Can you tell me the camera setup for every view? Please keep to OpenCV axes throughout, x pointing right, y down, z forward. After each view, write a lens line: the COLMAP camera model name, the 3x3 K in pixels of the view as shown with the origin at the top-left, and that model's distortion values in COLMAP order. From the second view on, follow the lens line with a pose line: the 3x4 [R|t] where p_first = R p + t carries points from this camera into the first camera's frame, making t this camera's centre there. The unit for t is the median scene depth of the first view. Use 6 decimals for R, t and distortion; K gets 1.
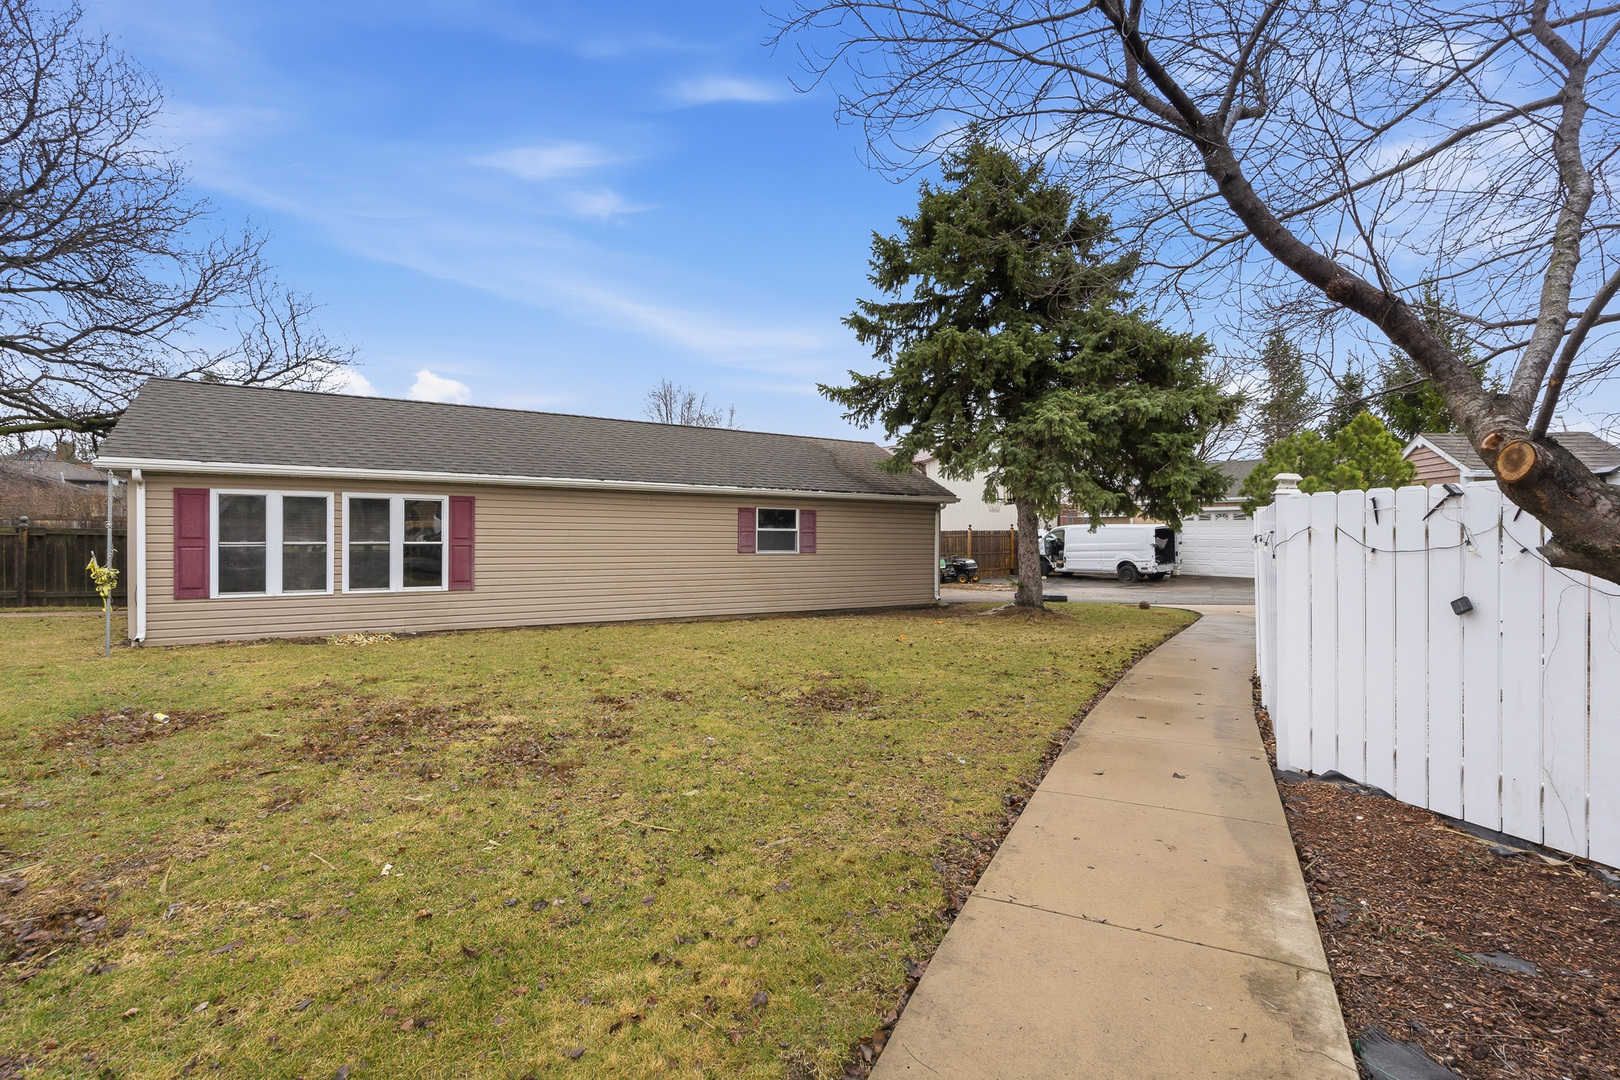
lens RADIAL K [[753.2, 0, 806.9], [0, 753.2, 538.0], [0, 0, 1]] dist [-0.001924, 0.000516]
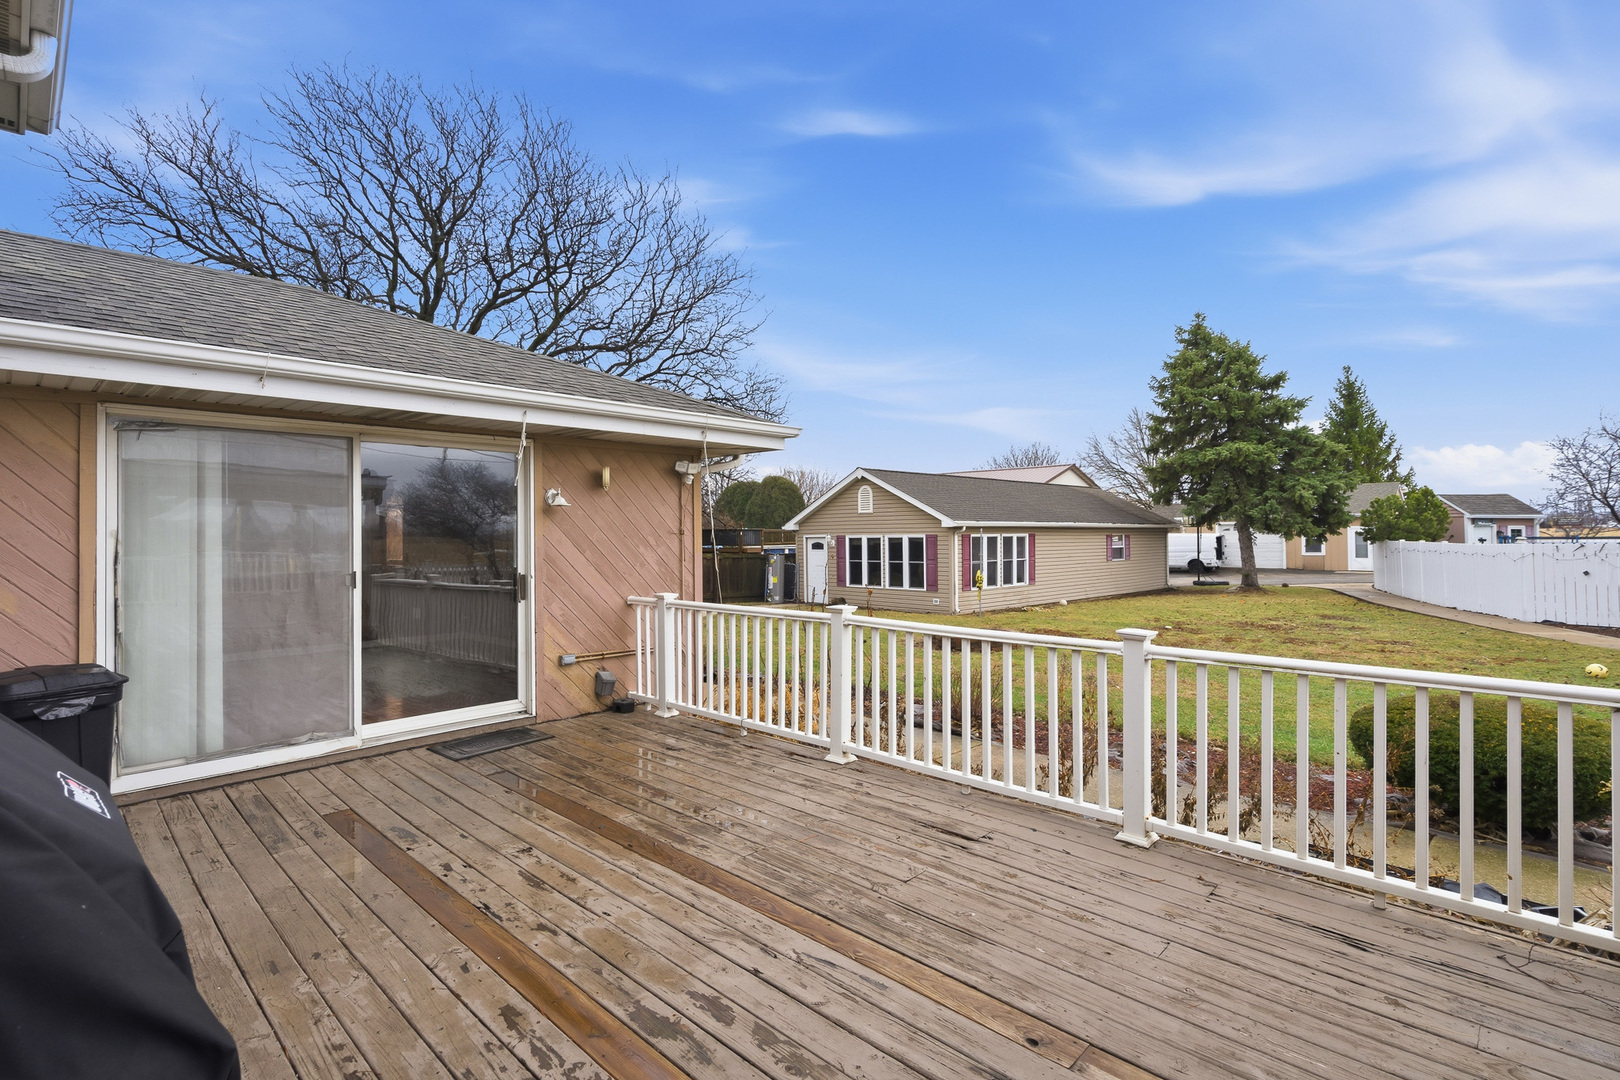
lens RADIAL K [[753.2, 0, 806.9], [0, 753.2, 538.0], [0, 0, 1]] dist [-0.001924, 0.000516]
pose [[0.983939, -0.015243, 0.177853, -1.061466], [0.015259, 0.999883, 0.001282, -0.044269], [-0.177852, 0.001453, 0.984056, -0.599247]]
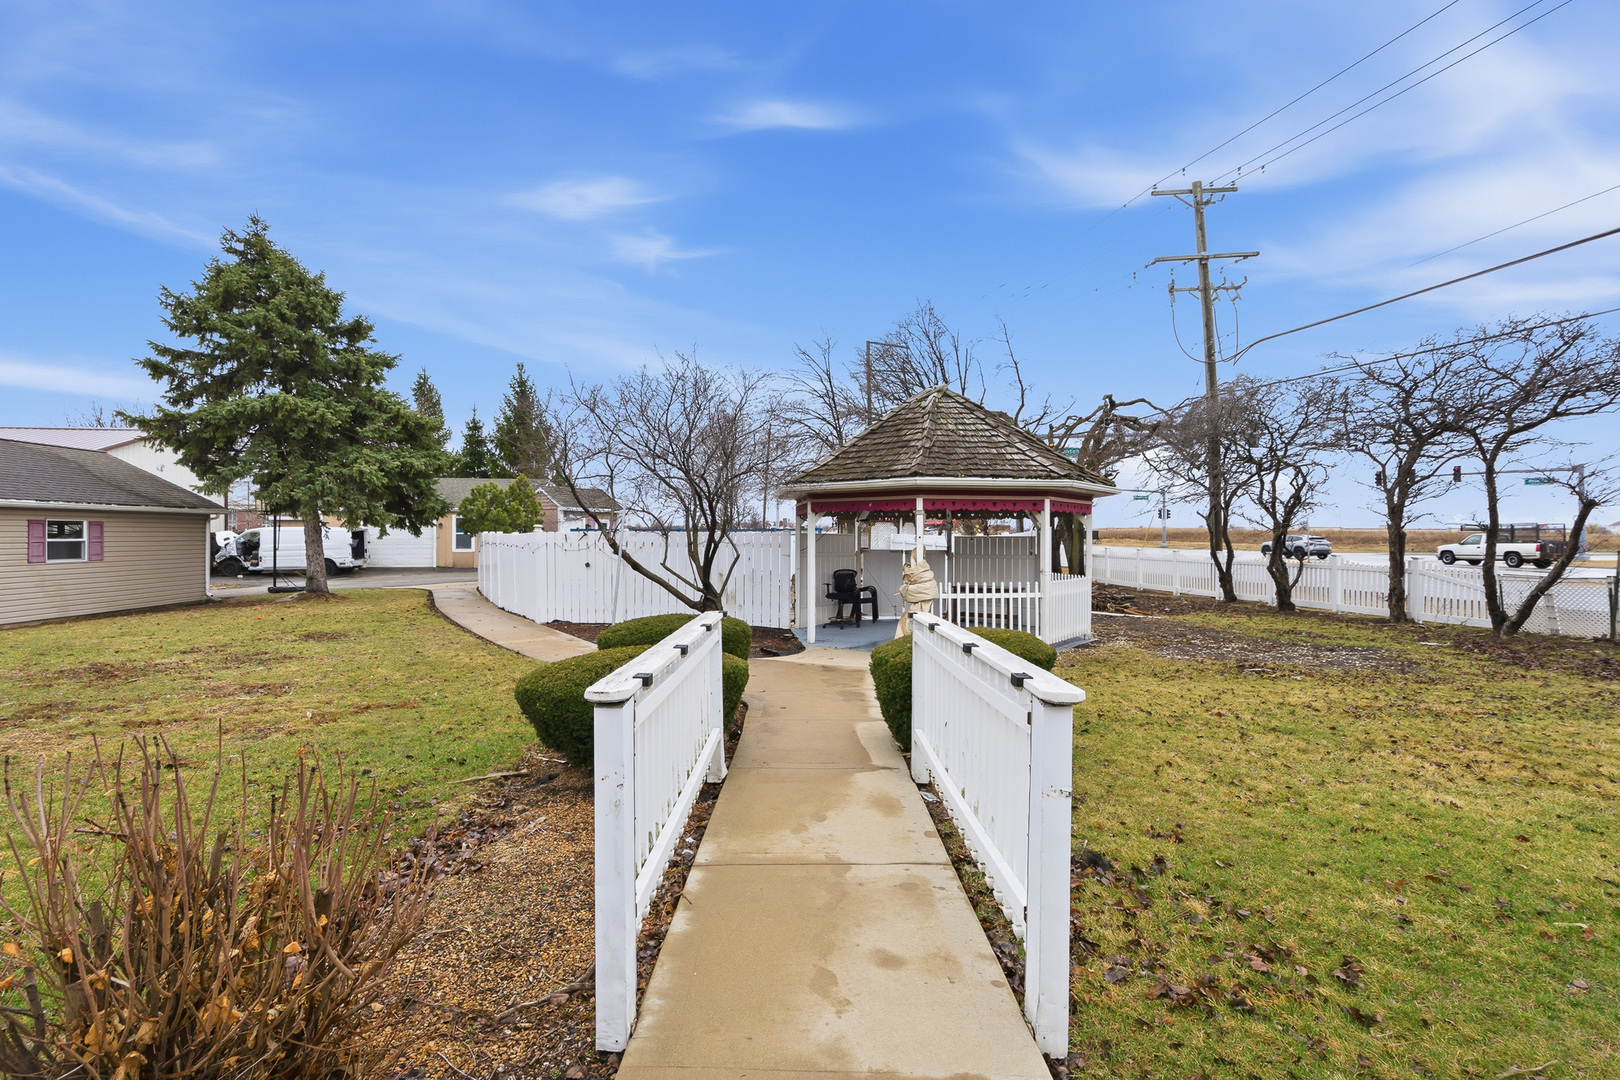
lens RADIAL K [[740.4, 0, 804.8], [0, 740.4, 531.5], [0, 0, 1]] dist [0.001059, 0.000346]
pose [[0.467053, -0.005207, 0.884214, -0.473242], [0.005879, 0.999979, 0.002783, -0.019220], [-0.884210, 0.003899, 0.467074, -0.419968]]
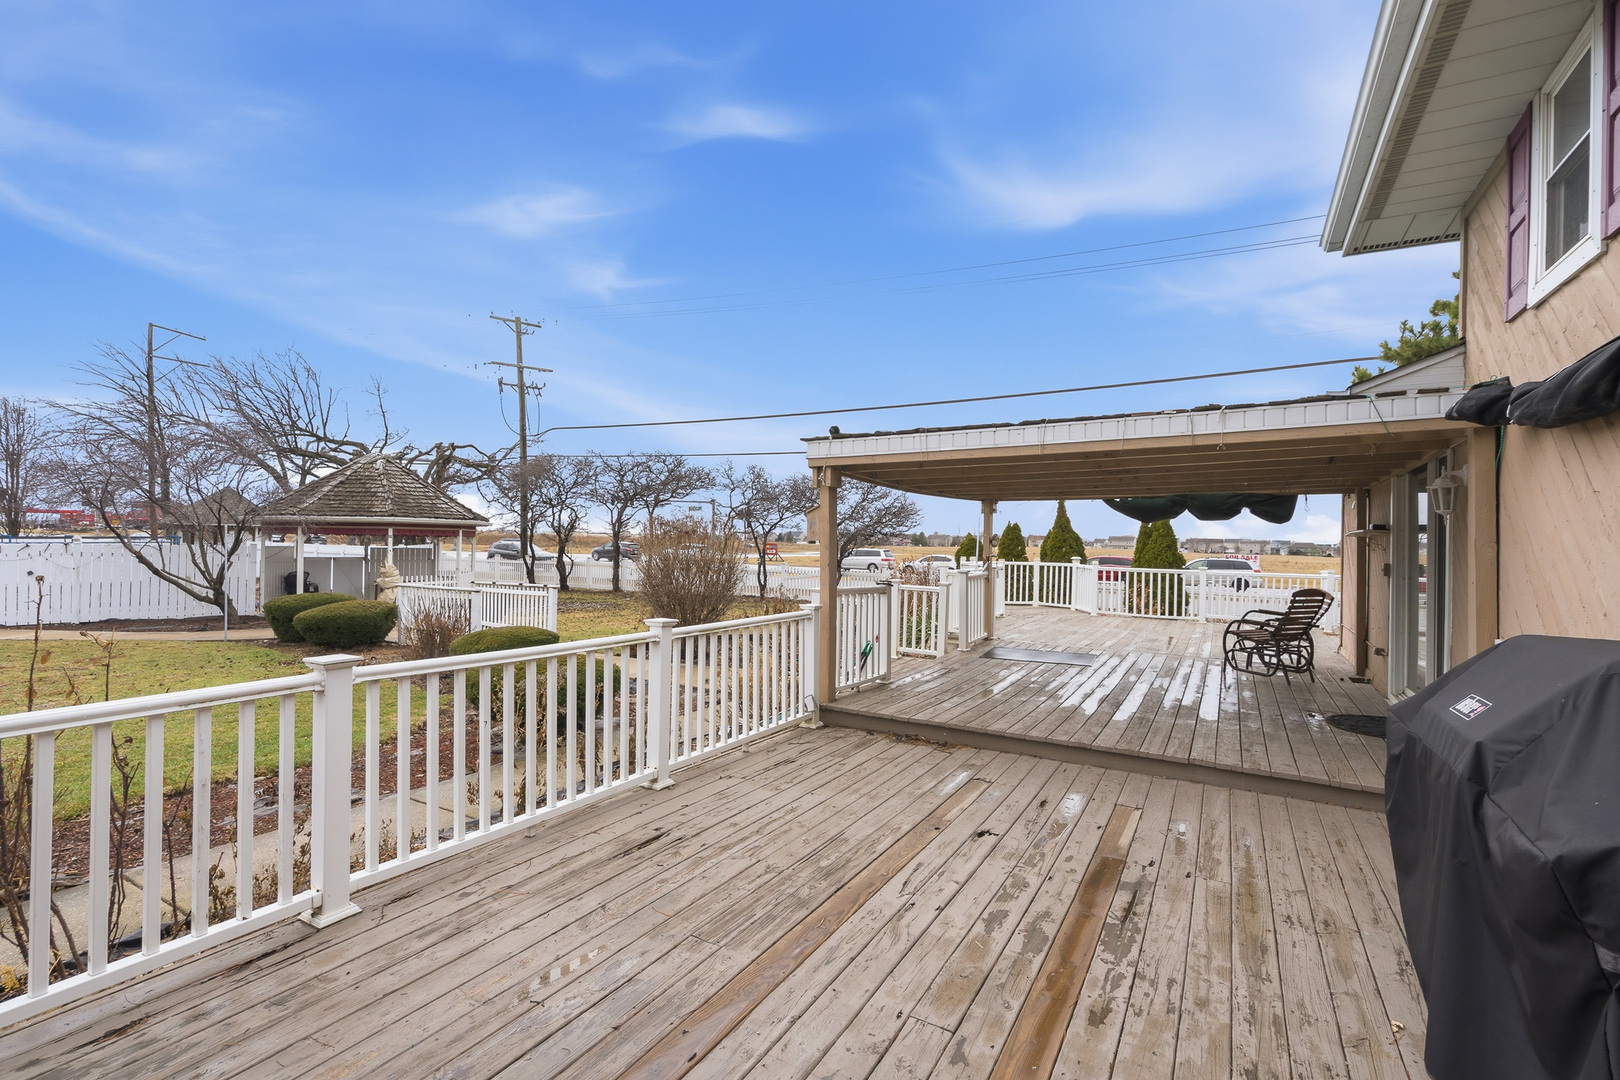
lens RADIAL K [[753.2, 0, 806.9], [0, 753.2, 538.0], [0, 0, 1]] dist [-0.001924, 0.000516]
pose [[-0.403940, -0.008612, 0.914745, -1.211493], [-0.017047, 0.999853, 0.001885, -0.046516], [-0.914627, -0.014832, -0.404027, -0.320082]]
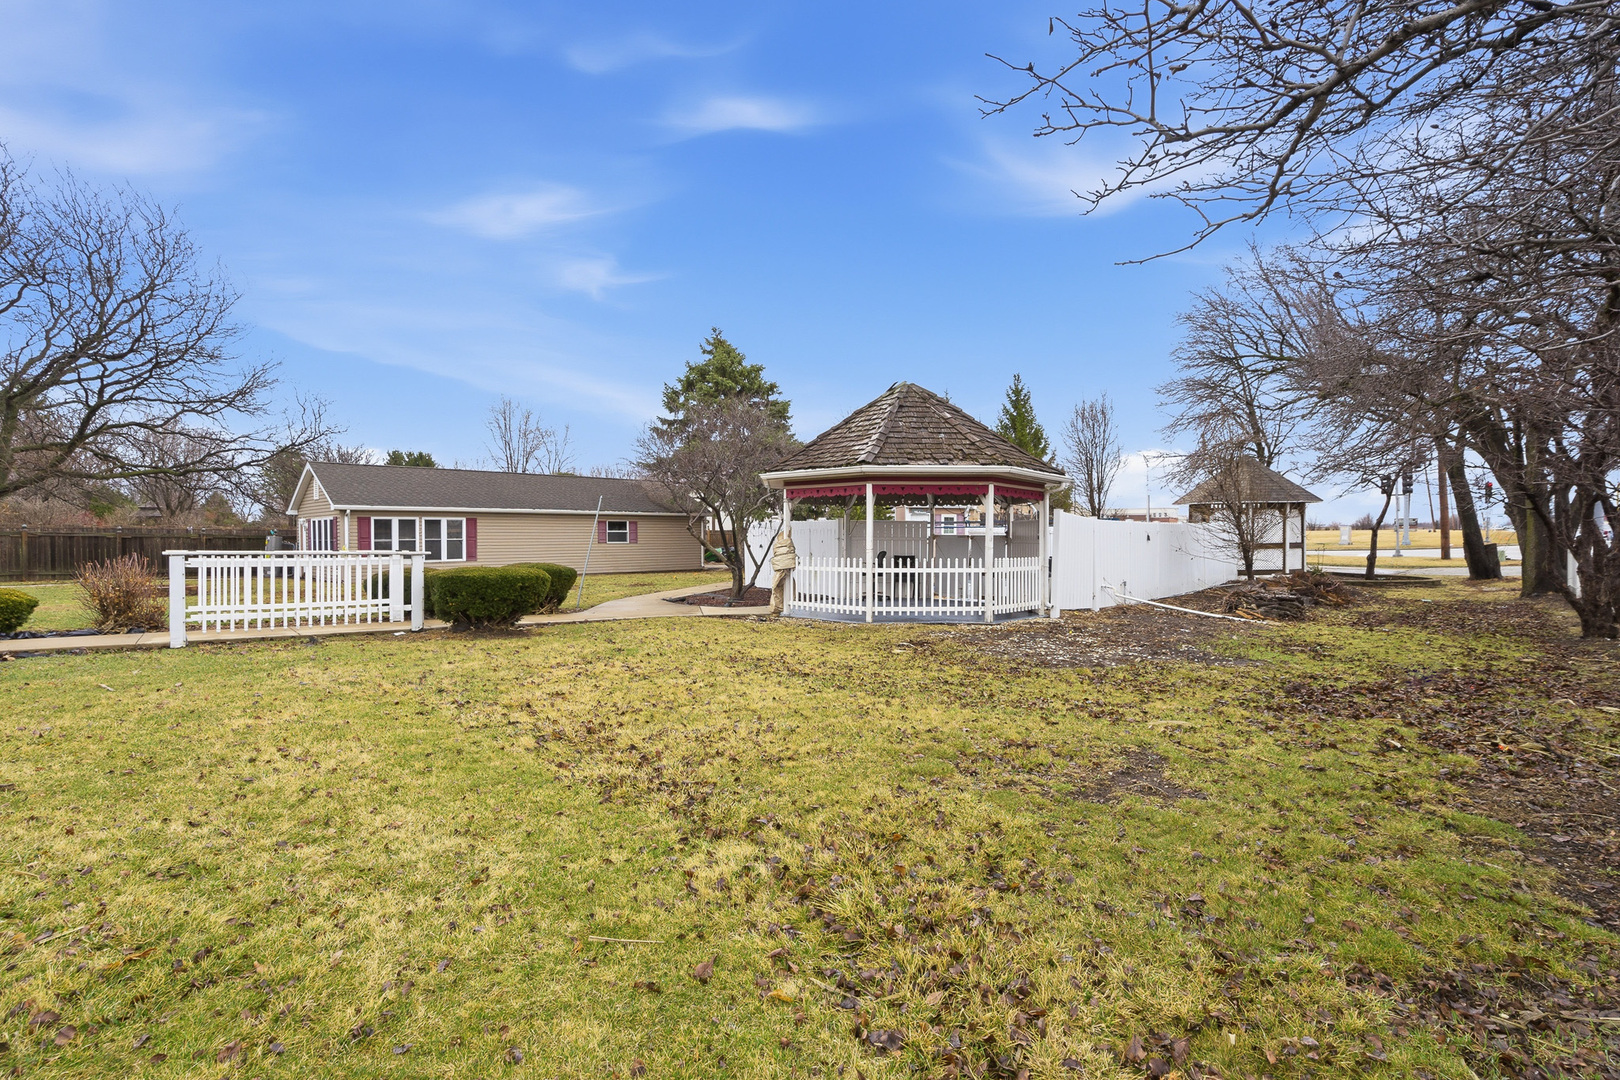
lens RADIAL K [[753.2, 0, 806.9], [0, 753.2, 538.0], [0, 0, 1]] dist [-0.001924, 0.000516]
pose [[0.975499, -0.015334, 0.219467, 0.012558], [0.016045, 0.999870, -0.001455, 0.017579], [-0.219416, 0.004941, 0.975619, -1.074203]]
